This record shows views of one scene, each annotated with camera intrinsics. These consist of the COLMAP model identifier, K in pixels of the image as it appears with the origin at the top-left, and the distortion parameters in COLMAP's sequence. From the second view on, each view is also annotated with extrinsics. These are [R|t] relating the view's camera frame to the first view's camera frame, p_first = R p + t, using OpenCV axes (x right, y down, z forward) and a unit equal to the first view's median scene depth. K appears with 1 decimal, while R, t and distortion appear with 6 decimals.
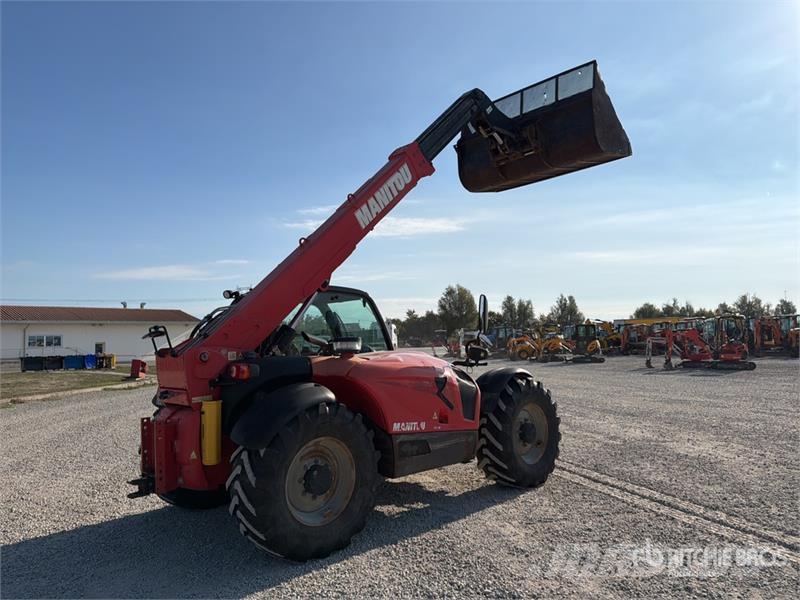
lens RADIAL K [[564.9, 0, 386.9], [0, 564.9, 305.9], [0, 0, 1]] dist [0.063620, -0.077960]
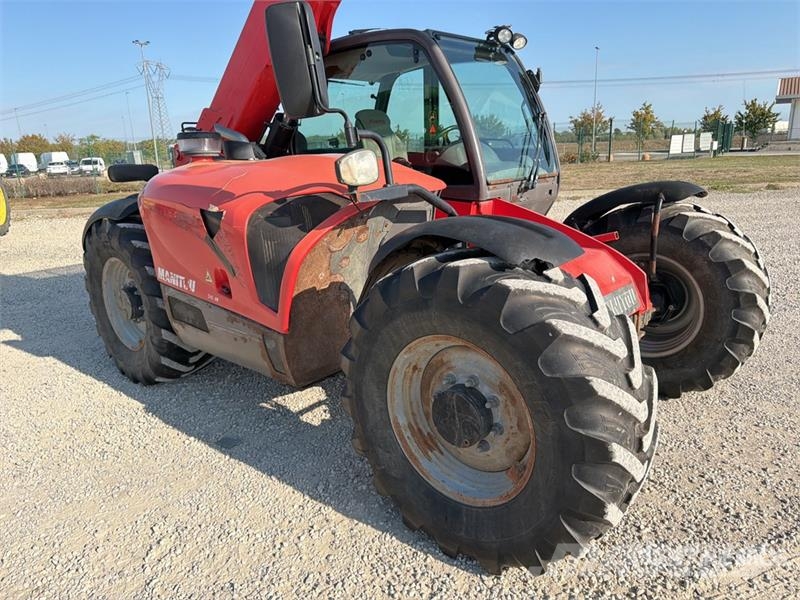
lens RADIAL K [[564.9, 0, 404.1], [0, 564.9, 304.3], [0, 0, 1]] dist [0.063620, -0.077960]
pose [[0.117458, 0.287737, -0.950479, 0.622888], [0.093216, 0.949684, 0.299015, 0.064215], [0.988693, -0.123722, 0.084726, 1.080964]]
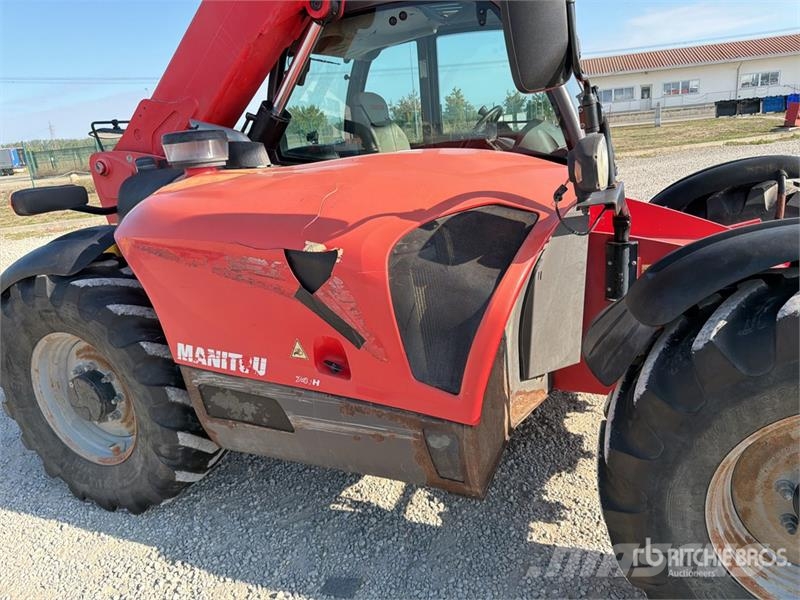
lens RADIAL K [[564.9, 0, 404.1], [0, 564.9, 296.7], [0, 0, 1]] dist [0.063620, -0.077960]
pose [[0.414986, 0.253397, -0.873829, 0.404298], [0.133916, 0.932961, 0.334141, 0.044585], [0.899918, -0.255683, 0.353232, 0.890381]]
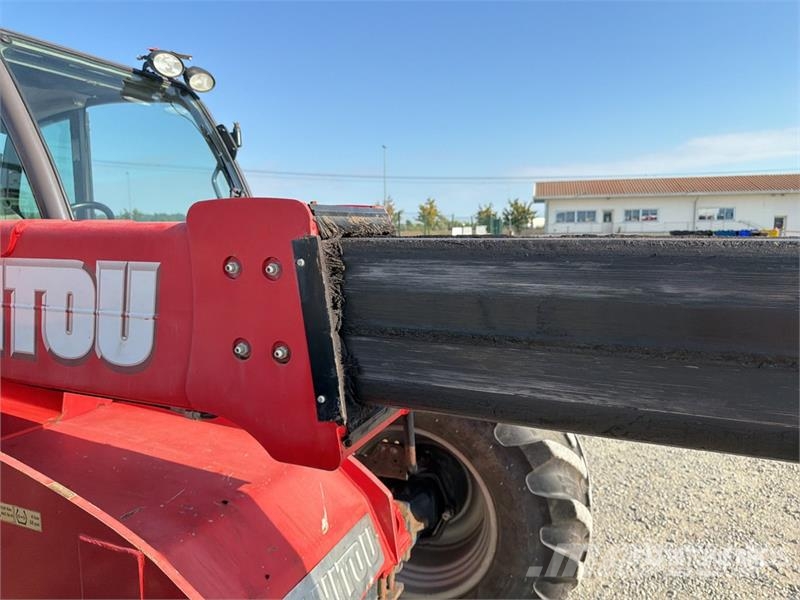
lens RADIAL K [[564.9, 0, 394.8], [0, 564.9, 300.8], [0, 0, 1]] dist [0.063620, -0.077960]
pose [[0.421833, 0.138986, -0.895958, 0.366907], [0.052441, 0.982787, 0.177145, 0.079214], [0.905156, -0.121710, 0.407283, 1.255465]]
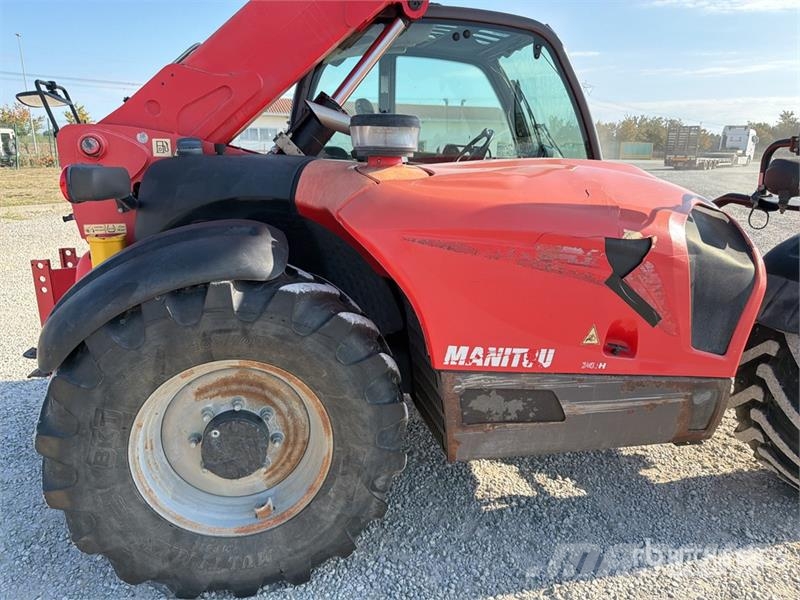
lens RADIAL K [[564.9, 0, 398.6], [0, 564.9, 300.5], [0, 0, 1]] dist [0.063620, -0.077960]
pose [[0.859712, 0.175400, -0.479718, 0.145375], [-0.010759, 0.945200, 0.326314, 0.043785], [0.510665, -0.275375, 0.814487, 0.591340]]
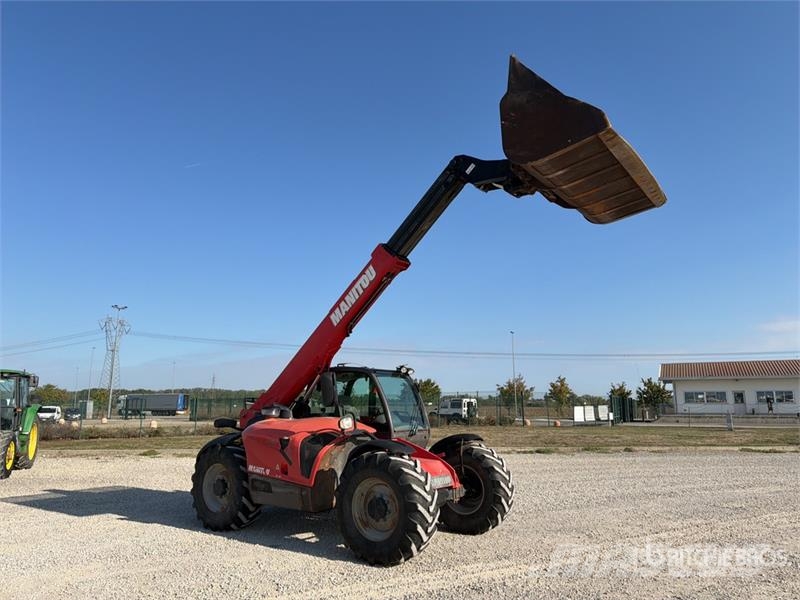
lens RADIAL K [[564.9, 0, 401.6], [0, 564.9, 289.9], [0, 0, 1]] dist [0.063620, -0.077960]
pose [[0.209017, -0.164816, -0.963923, 1.473645], [0.052329, 0.986168, -0.157272, 0.002814], [0.976511, -0.017569, 0.214751, 0.951159]]
